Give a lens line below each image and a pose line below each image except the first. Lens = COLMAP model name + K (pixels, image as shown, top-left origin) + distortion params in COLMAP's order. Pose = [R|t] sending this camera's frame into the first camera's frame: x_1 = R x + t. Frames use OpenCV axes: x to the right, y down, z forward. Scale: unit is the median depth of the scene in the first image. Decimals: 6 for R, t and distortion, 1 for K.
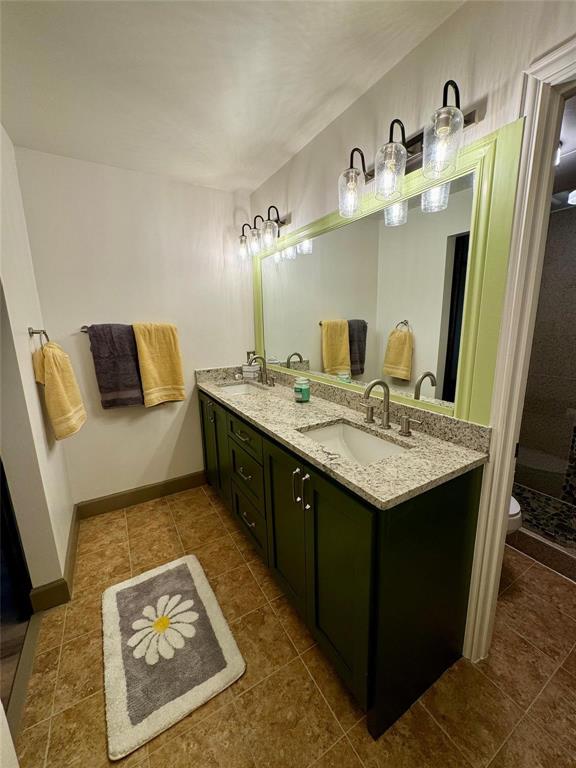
lens RADIAL K [[305.7, 0, 288.0], [0, 305.7, 384.0], [0, 0, 1]] dist [0.000244, 0.000087]
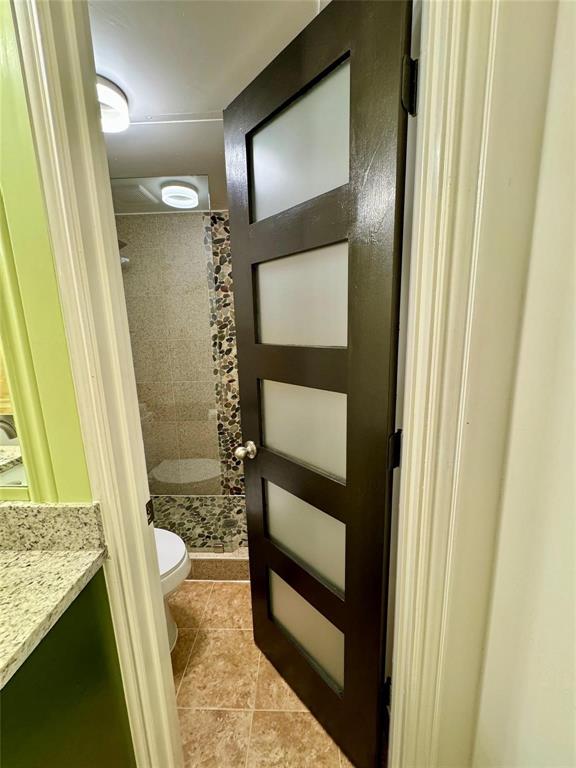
lens RADIAL K [[305.7, 0, 288.0], [0, 305.7, 384.0], [0, 0, 1]] dist [0.000244, 0.000087]
pose [[0.543005, -0.156073, 0.825098, 0.393583], [0.184429, 0.980751, 0.064142, -0.042632], [-0.819226, 0.117342, 0.561337, 0.337824]]
